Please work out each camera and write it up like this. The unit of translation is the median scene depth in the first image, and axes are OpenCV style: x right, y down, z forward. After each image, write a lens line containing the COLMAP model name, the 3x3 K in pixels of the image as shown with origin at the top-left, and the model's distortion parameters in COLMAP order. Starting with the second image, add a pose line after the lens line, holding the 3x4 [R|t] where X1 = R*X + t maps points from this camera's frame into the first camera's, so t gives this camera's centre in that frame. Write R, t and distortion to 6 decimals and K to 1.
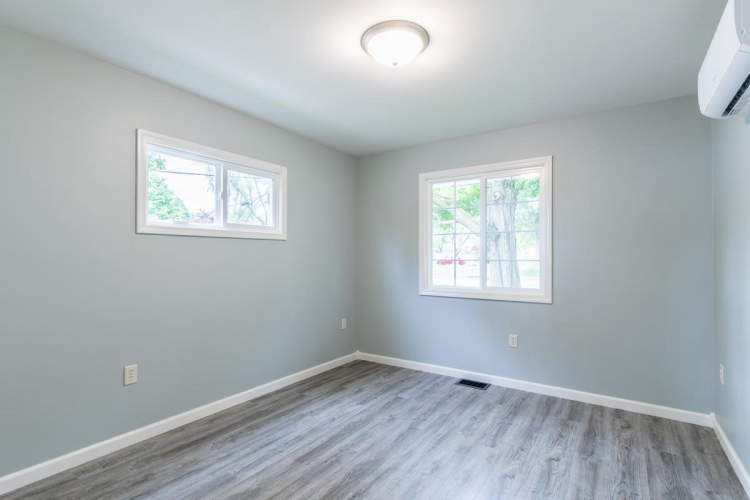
lens RADIAL K [[373.1, 0, 376.3], [0, 373.1, 250.4], [0, 0, 1]] dist [0.003780, -0.000933]
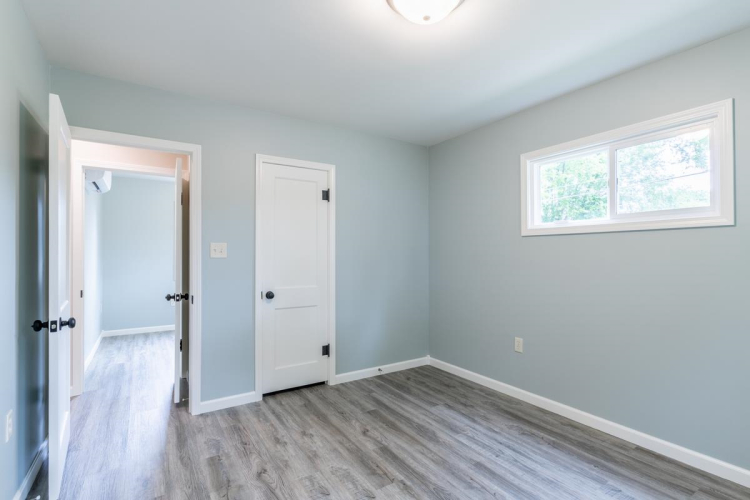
lens RADIAL K [[373.1, 0, 374.5], [0, 373.1, 250.9], [0, 0, 1]] dist [0.003780, -0.000933]
pose [[-0.411847, -0.006605, -0.911229, 0.739840], [0.015213, 0.999785, -0.014123, 0.015013], [0.911126, -0.019679, -0.411658, 1.084218]]
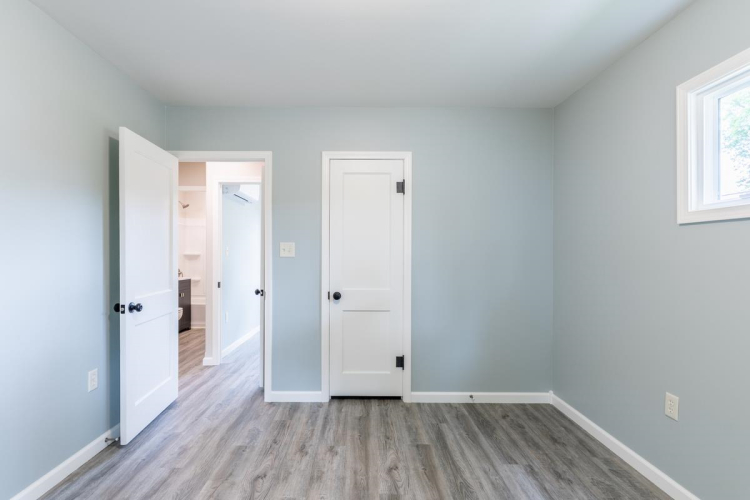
lens RADIAL K [[373.1, 0, 348.7], [0, 373.1, 254.8], [0, 0, 1]] dist [0.003780, -0.000933]
pose [[-0.848571, -0.000433, -0.529081, 0.330503], [0.005817, 0.999932, -0.010148, 0.019379], [0.529049, -0.011689, -0.848511, 1.309913]]
